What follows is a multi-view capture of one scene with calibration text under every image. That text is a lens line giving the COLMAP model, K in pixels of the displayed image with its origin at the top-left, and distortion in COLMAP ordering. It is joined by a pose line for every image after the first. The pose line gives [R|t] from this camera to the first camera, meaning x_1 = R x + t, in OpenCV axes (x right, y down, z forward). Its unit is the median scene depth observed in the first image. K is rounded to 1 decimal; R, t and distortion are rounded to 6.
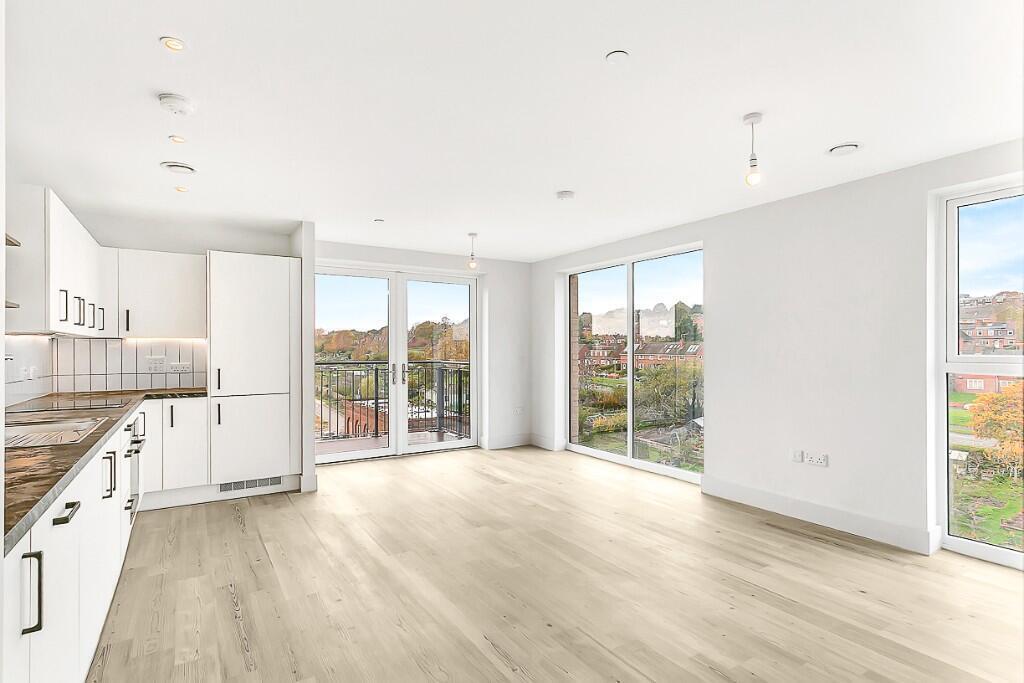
lens RADIAL K [[516.2, 0, 529.2], [0, 516.2, 346.6], [0, 0, 1]] dist [0.002845, 0.000891]
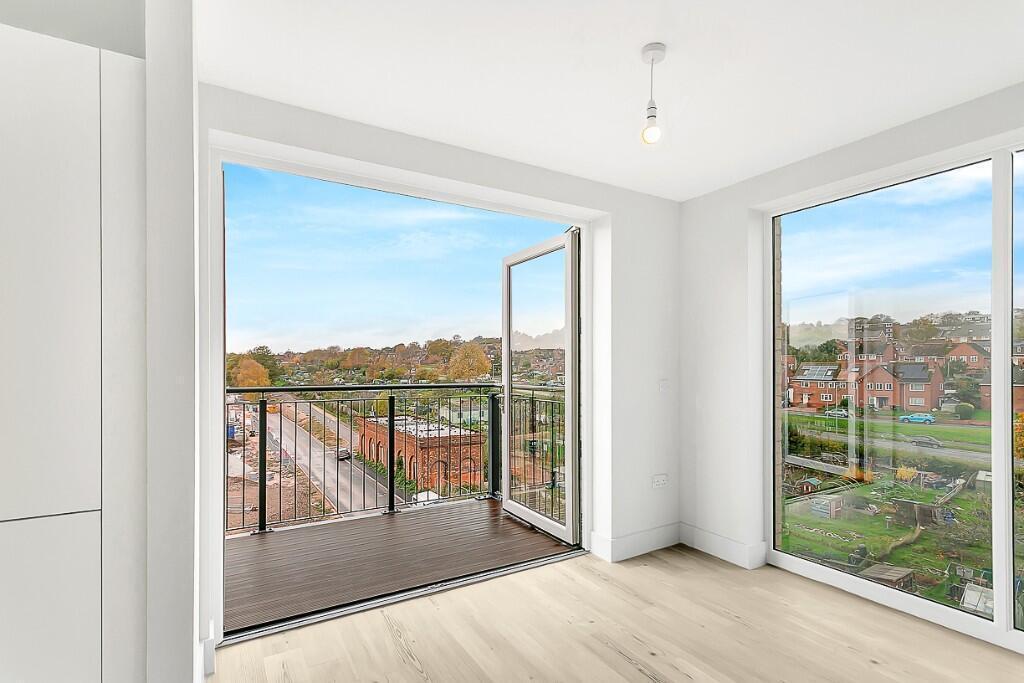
lens RADIAL K [[495.5, 0, 521.5], [0, 495.5, 355.5], [0, 0, 1]] dist [0.002495, 0.001188]
pose [[0.999590, -0.000038, -0.028625, -0.201657], [-0.000444, 0.999858, -0.016823, 0.007758], [0.028621, 0.016829, 0.999449, 0.672170]]
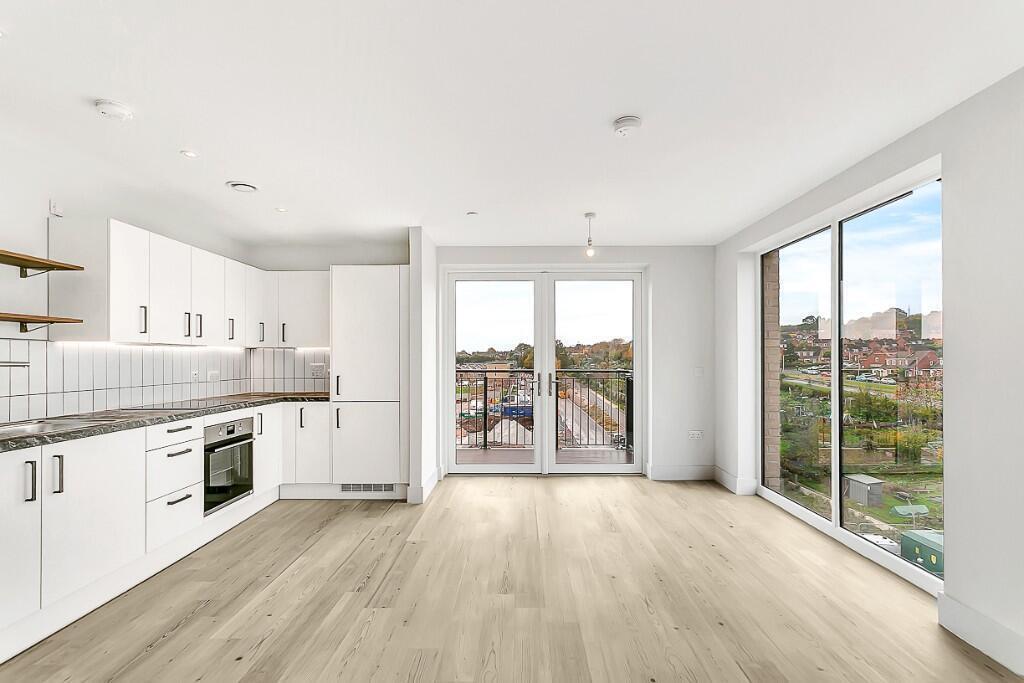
lens RADIAL K [[495.5, 0, 521.5], [0, 495.5, 355.5], [0, 0, 1]] dist [0.002495, 0.001188]
pose [[0.833442, -0.002959, -0.552599, 0.239546], [0.003805, 0.999993, 0.000384, 0.002020], [0.552594, -0.002422, 0.833447, 0.308026]]
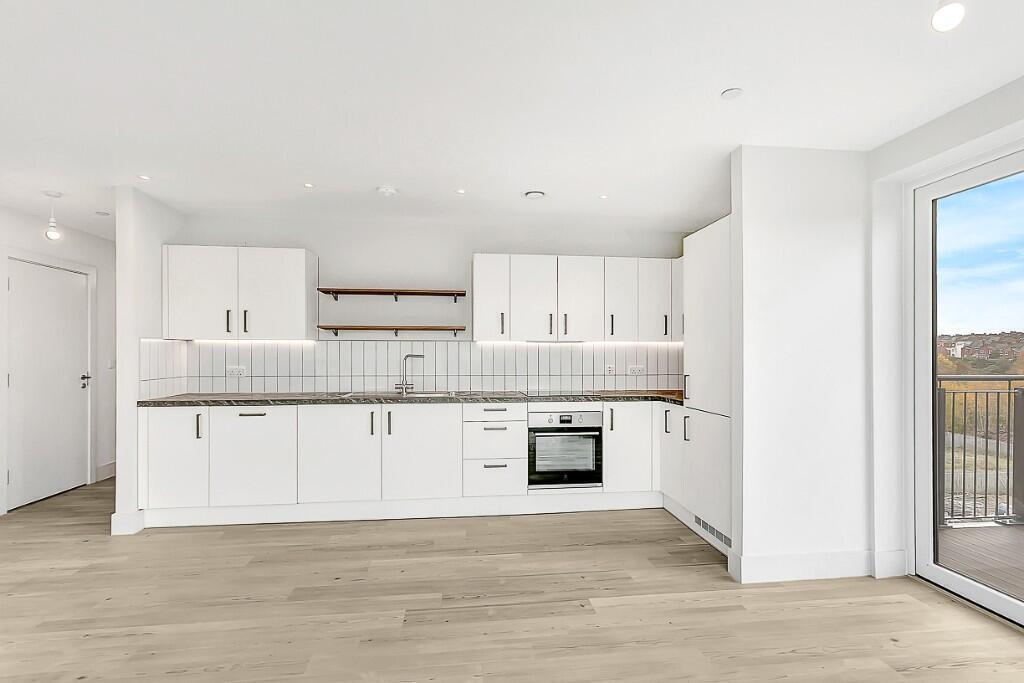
lens RADIAL K [[495.5, 0, 521.5], [0, 495.5, 355.5], [0, 0, 1]] dist [0.002495, 0.001188]
pose [[-0.441292, 0.006973, -0.897337, 0.214790], [0.002758, 0.999976, 0.006414, 0.003621], [0.897359, 0.000355, -0.441300, 0.956785]]
